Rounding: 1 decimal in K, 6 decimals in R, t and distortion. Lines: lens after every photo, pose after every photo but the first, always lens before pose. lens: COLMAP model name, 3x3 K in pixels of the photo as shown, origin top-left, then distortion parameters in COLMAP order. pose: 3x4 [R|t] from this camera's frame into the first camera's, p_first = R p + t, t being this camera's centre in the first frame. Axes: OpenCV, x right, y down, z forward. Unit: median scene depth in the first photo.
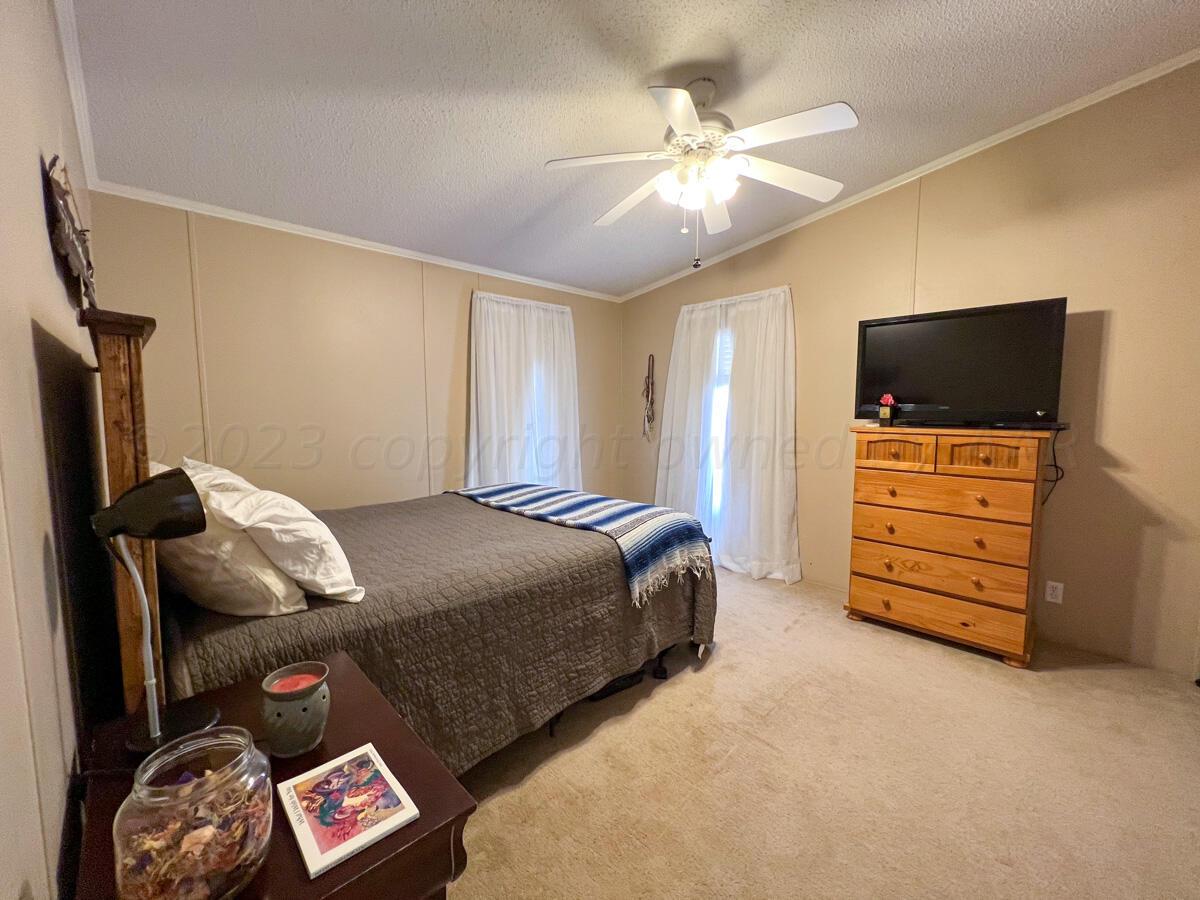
lens RADIAL K [[486.5, 0, 604.1], [0, 486.5, 445.1], [0, 0, 1]] dist [-0.000187, 0.000324]
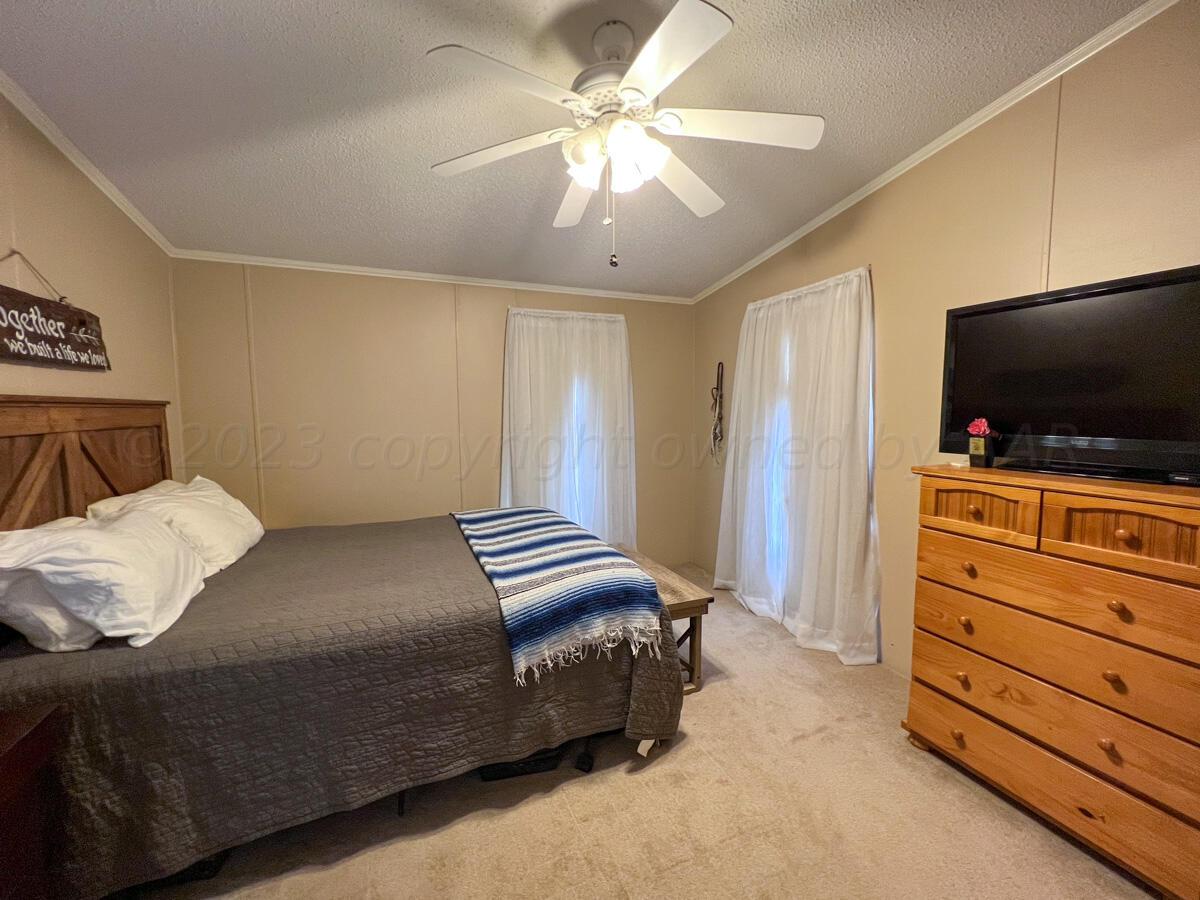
lens RADIAL K [[486.5, 0, 604.1], [0, 486.5, 445.1], [0, 0, 1]] dist [-0.000187, 0.000324]
pose [[0.927908, 0.024908, -0.371976, 0.451608], [-0.025606, 0.999667, 0.003063, -0.073817], [0.371929, 0.006682, 0.928237, 0.252547]]
